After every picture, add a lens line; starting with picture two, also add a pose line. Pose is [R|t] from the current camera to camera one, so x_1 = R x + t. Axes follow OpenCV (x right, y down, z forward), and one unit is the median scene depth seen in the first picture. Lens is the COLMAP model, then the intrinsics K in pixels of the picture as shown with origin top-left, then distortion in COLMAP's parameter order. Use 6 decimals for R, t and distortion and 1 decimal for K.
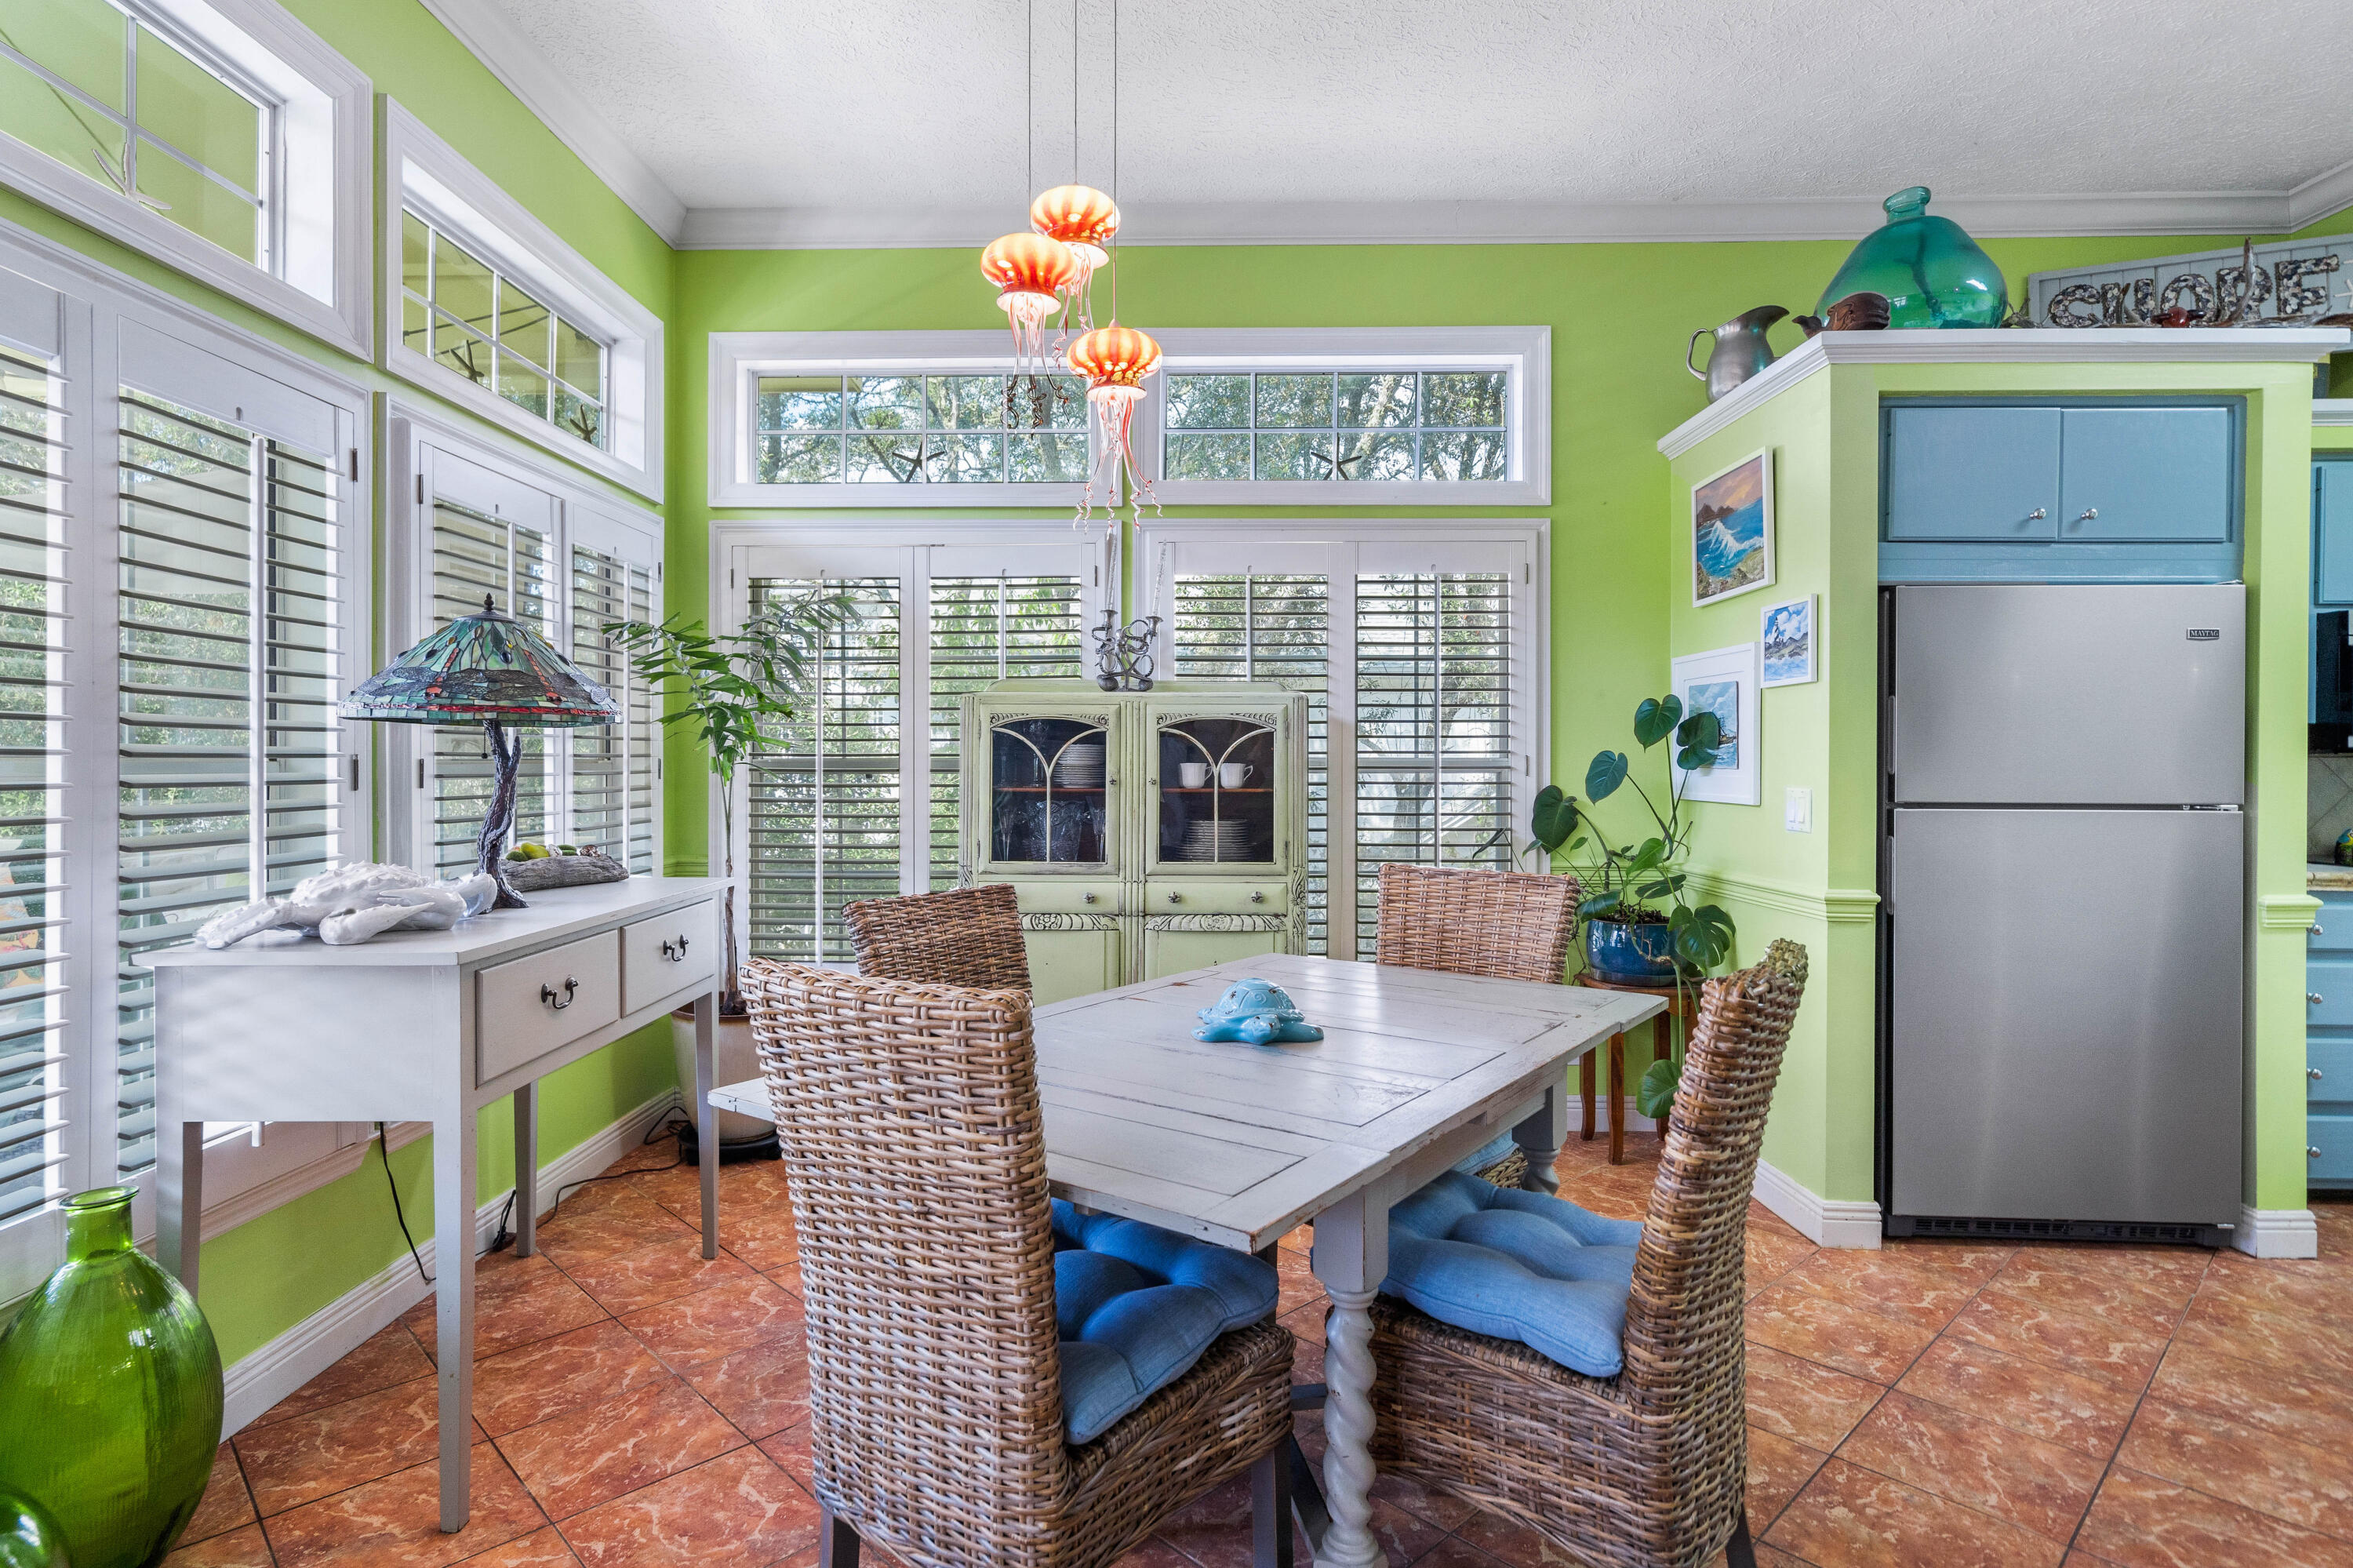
lens RADIAL K [[1238.0, 0, 1164.6], [0, 1238.0, 761.7], [0, 0, 1]] dist [0.003465, 0.003221]
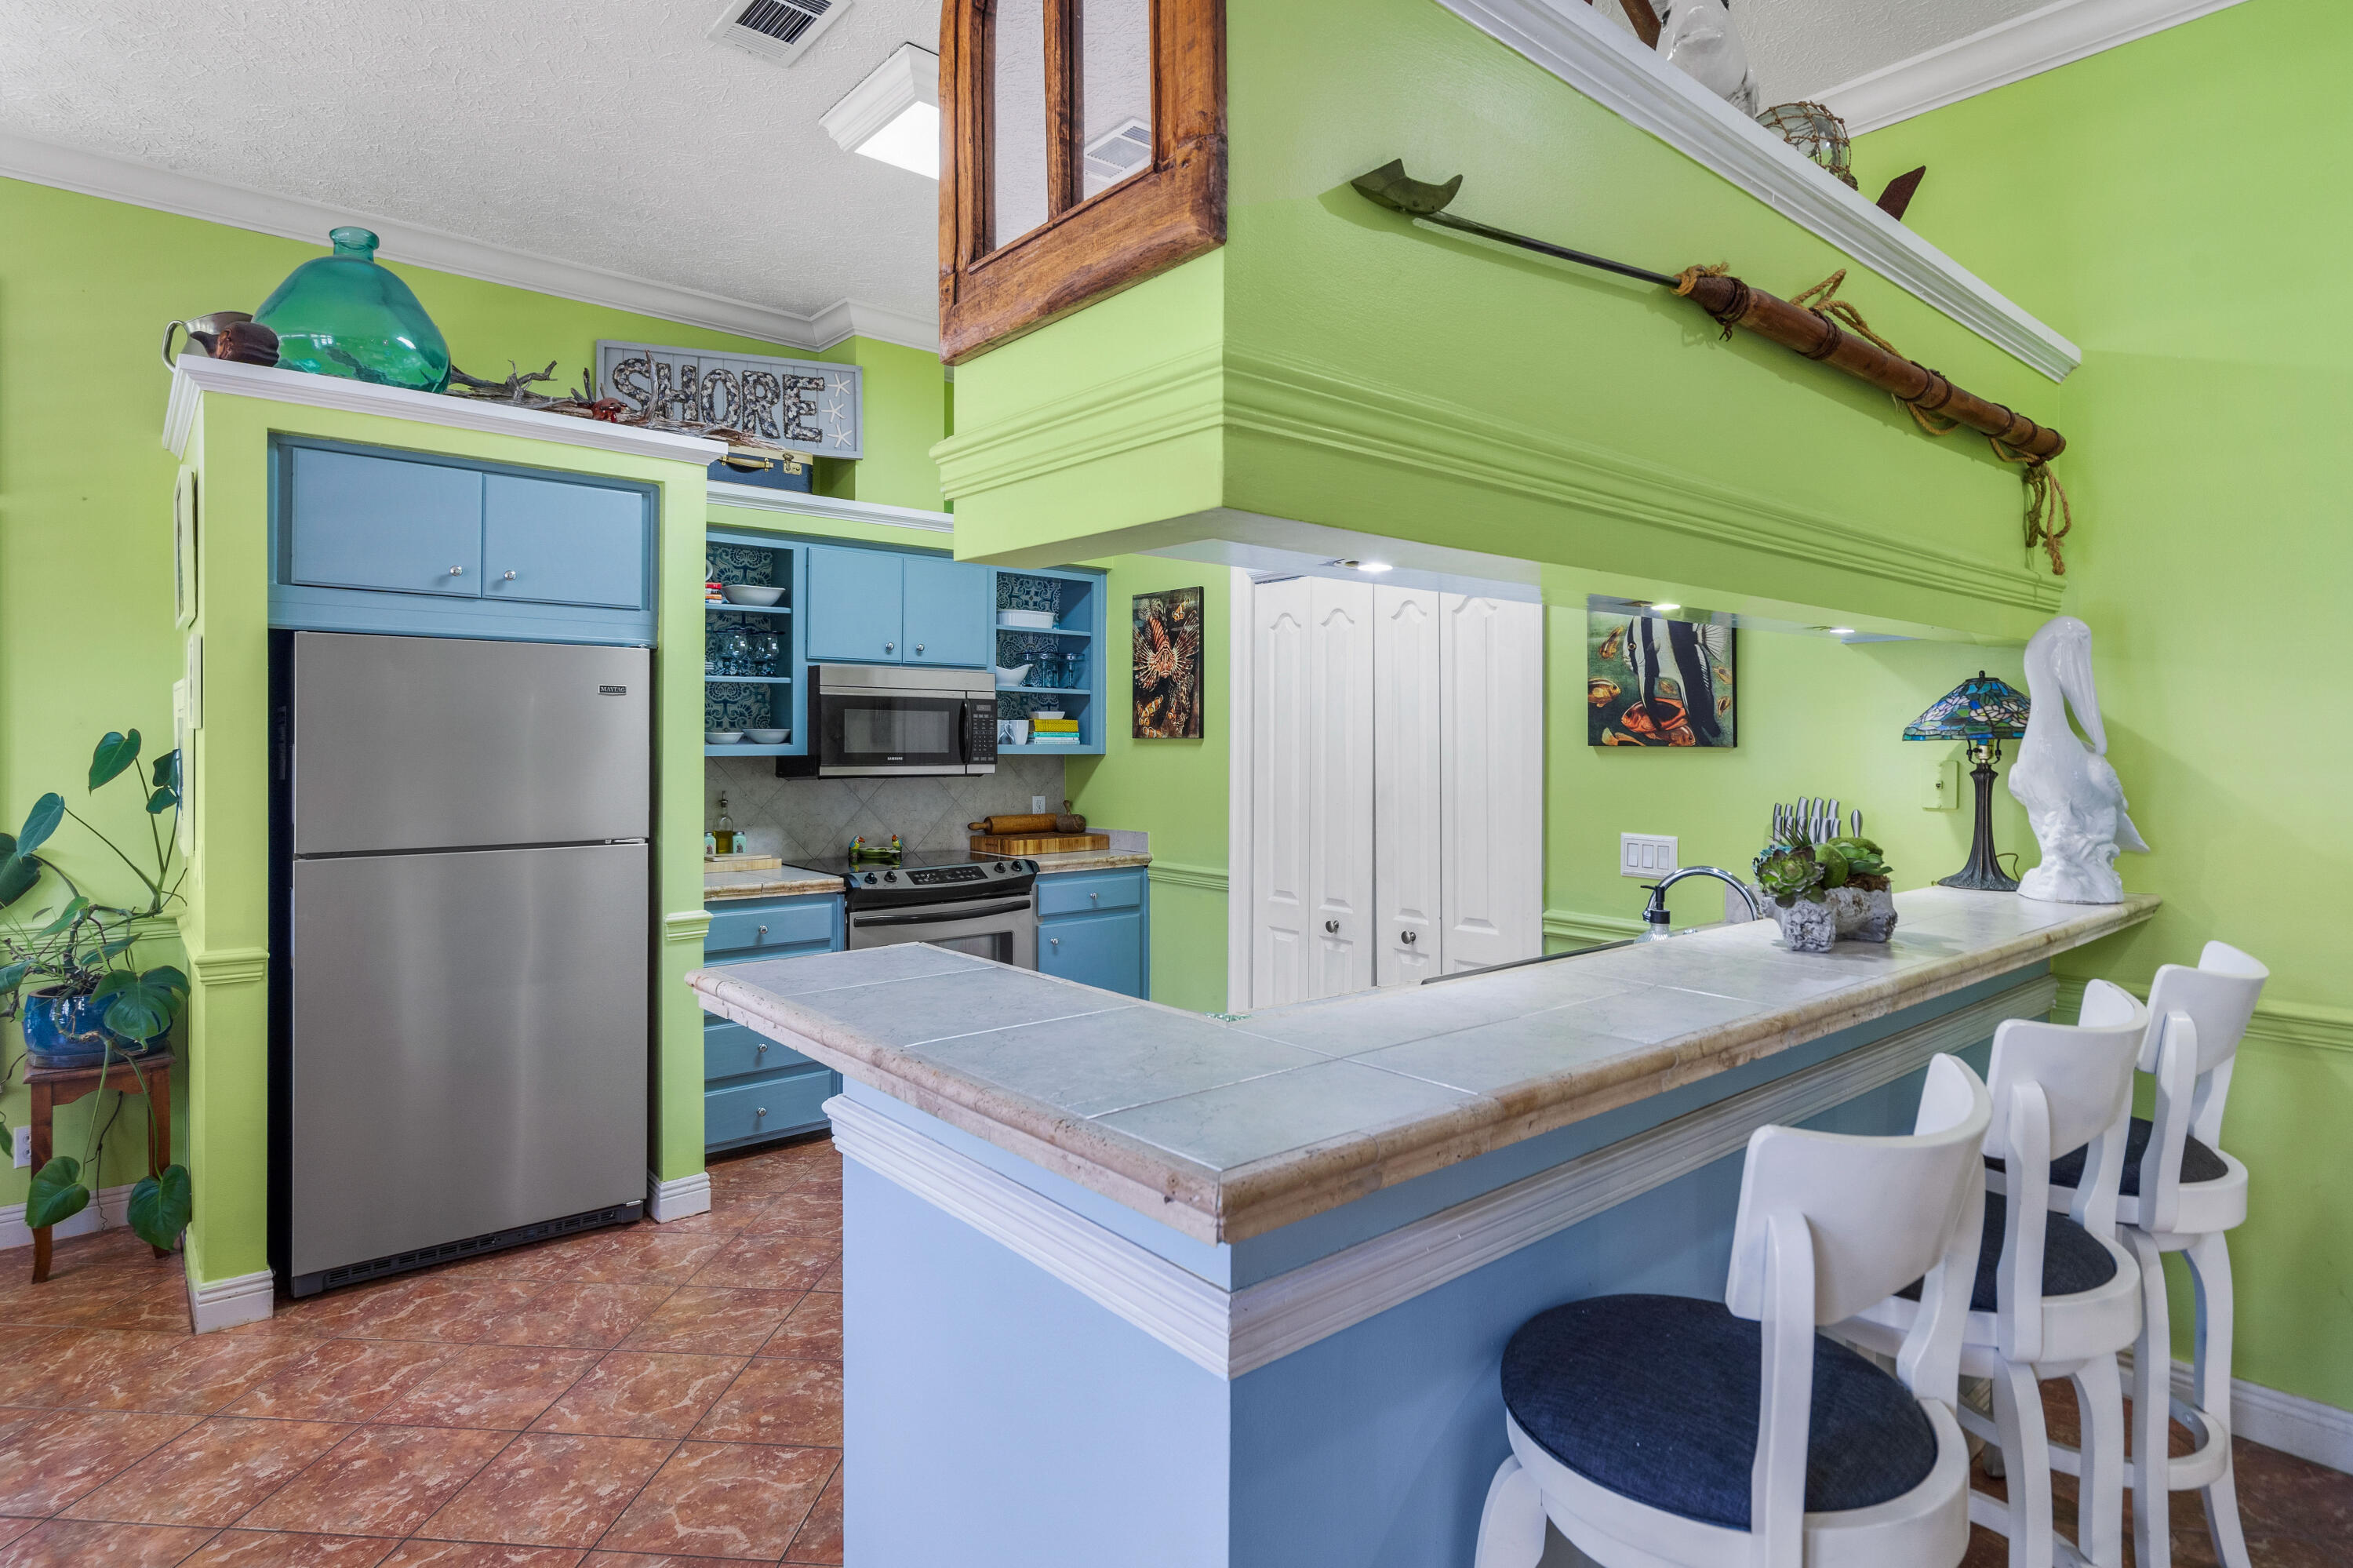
lens RADIAL K [[1238.0, 0, 1171.5], [0, 1238.0, 742.7], [0, 0, 1]] dist [0.003465, 0.003221]
pose [[0.745859, -0.003601, 0.666094, 0.452169], [0.000560, 0.999988, 0.004778, -0.058371], [-0.666103, -0.003190, 0.745853, -0.186779]]
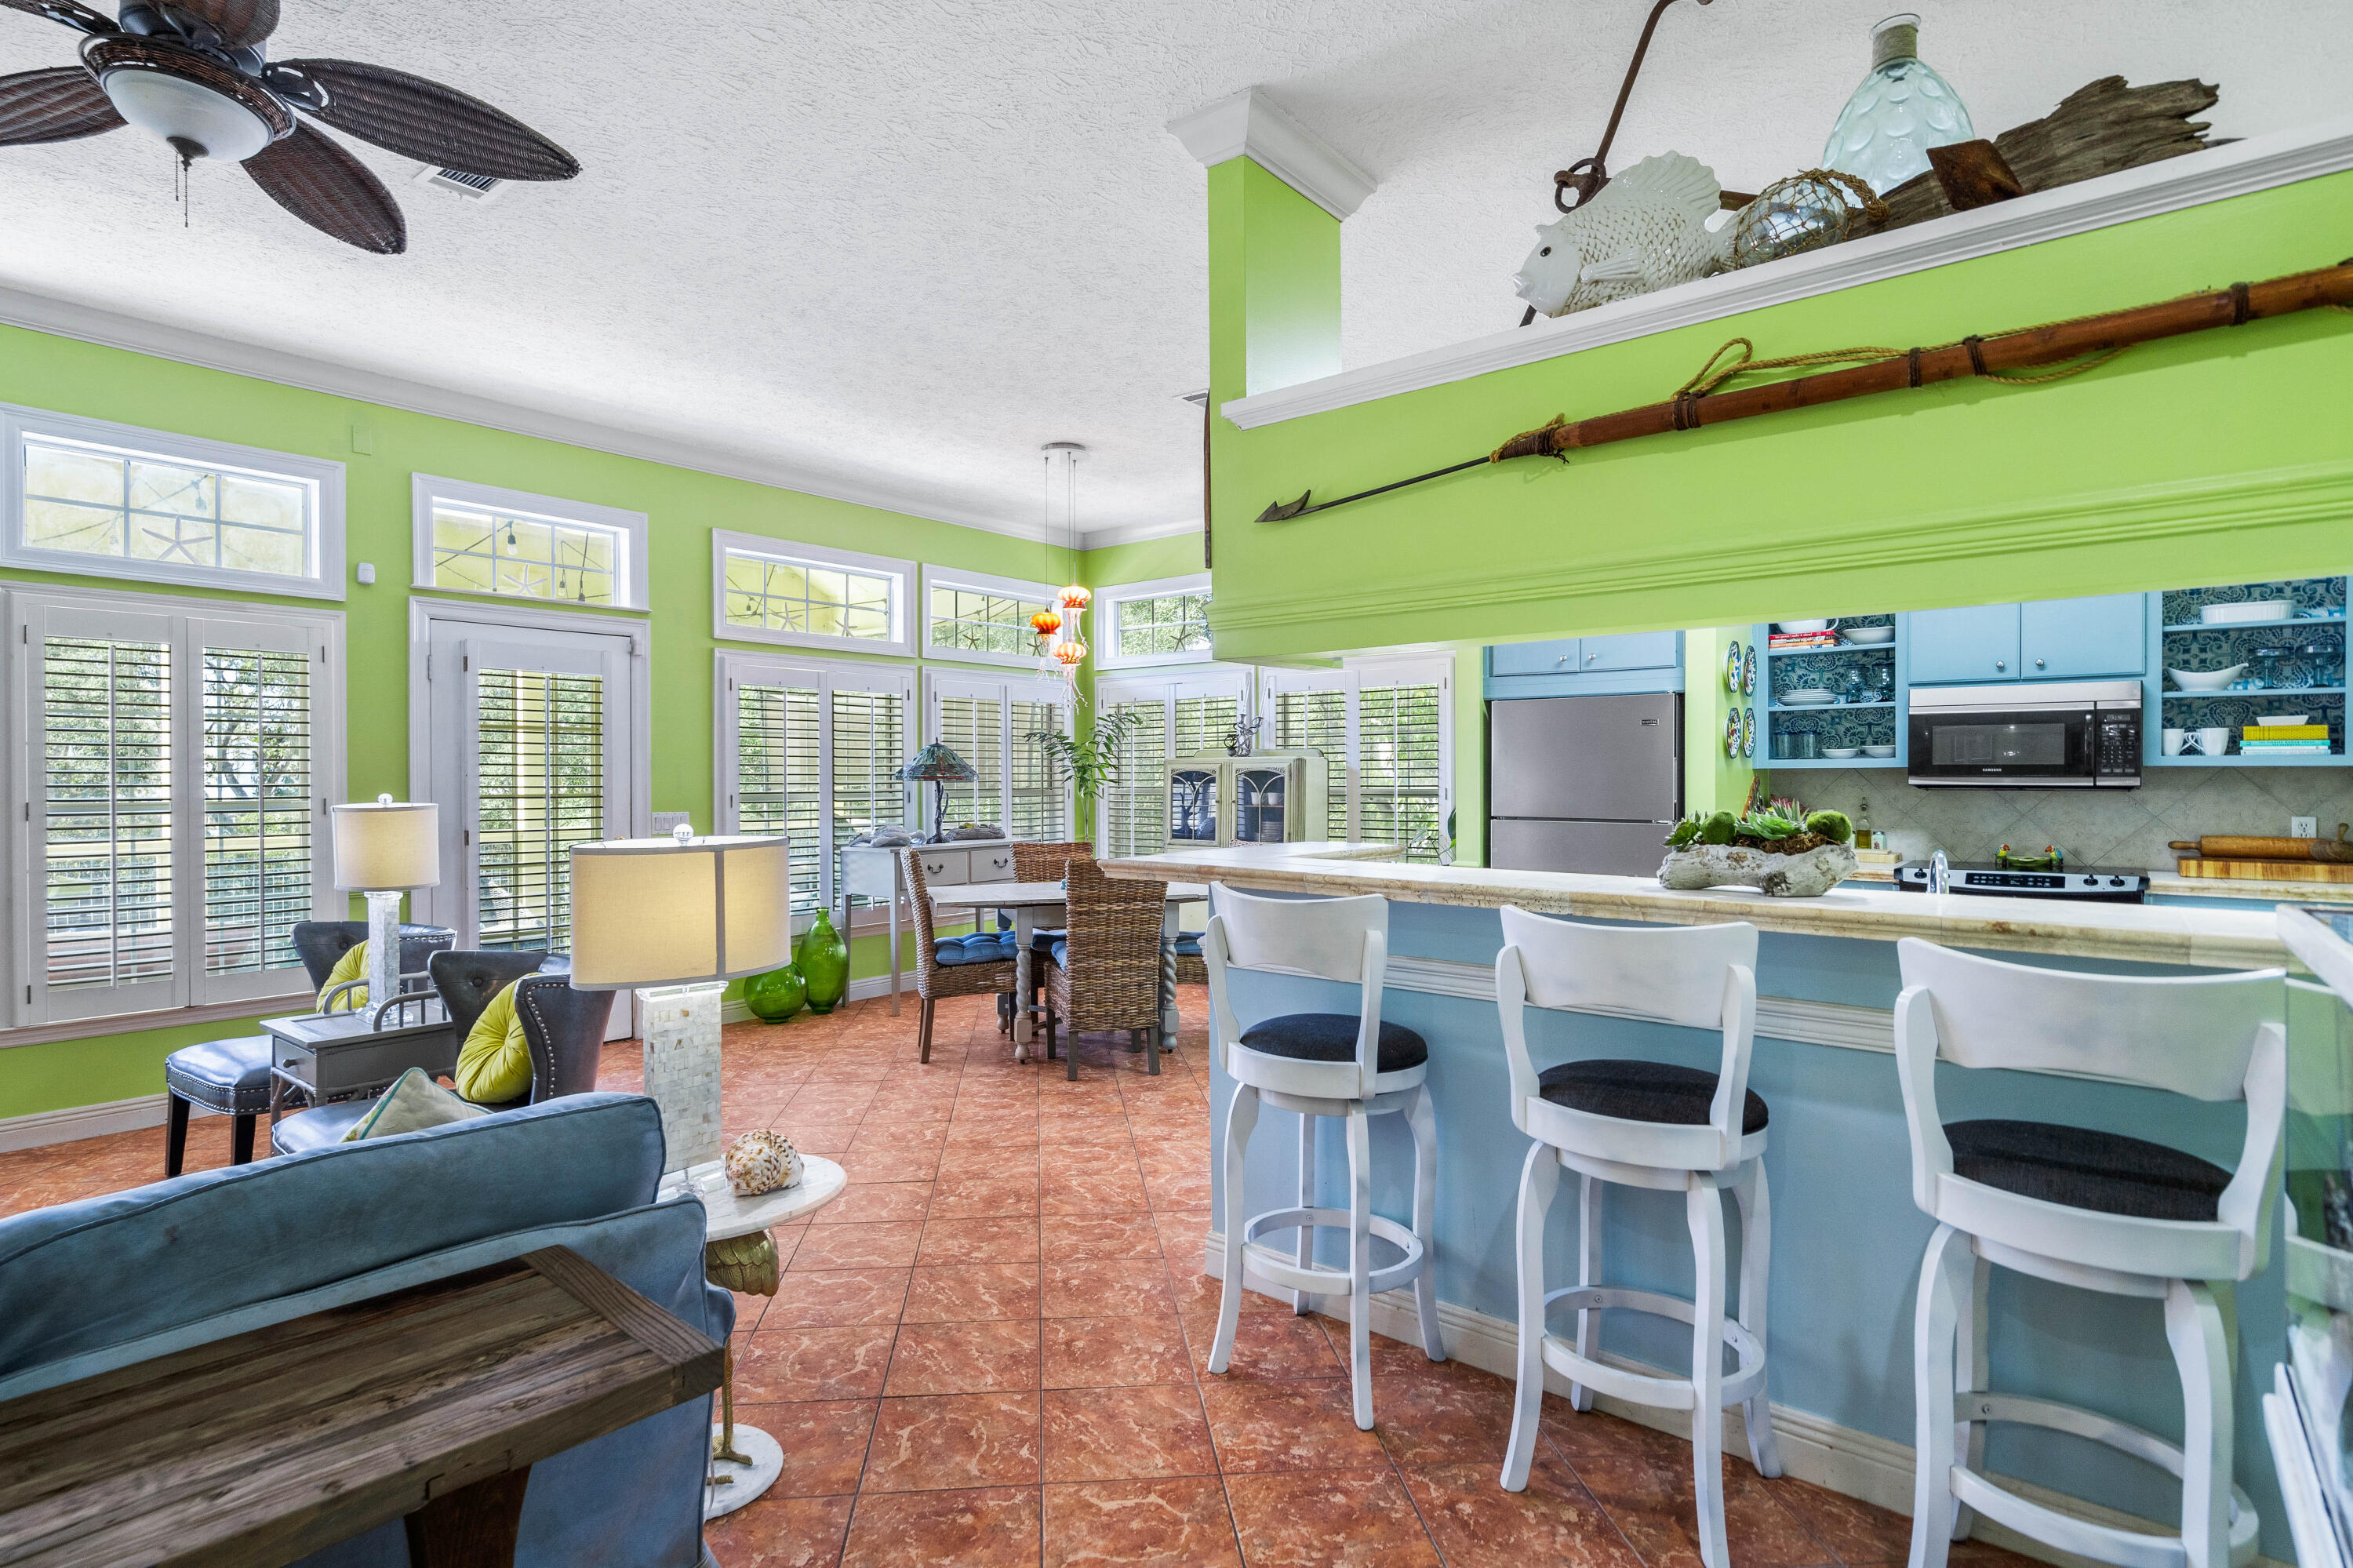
lens RADIAL K [[1167.5, 0, 1160.5], [0, 1167.5, 773.3], [0, 0, 1]] dist [-0.003894, 0.005076]
pose [[0.799587, -0.007148, -0.600508, 1.250179], [0.004893, 0.999974, -0.005387, -0.024571], [0.600531, 0.001369, 0.799601, -0.722340]]
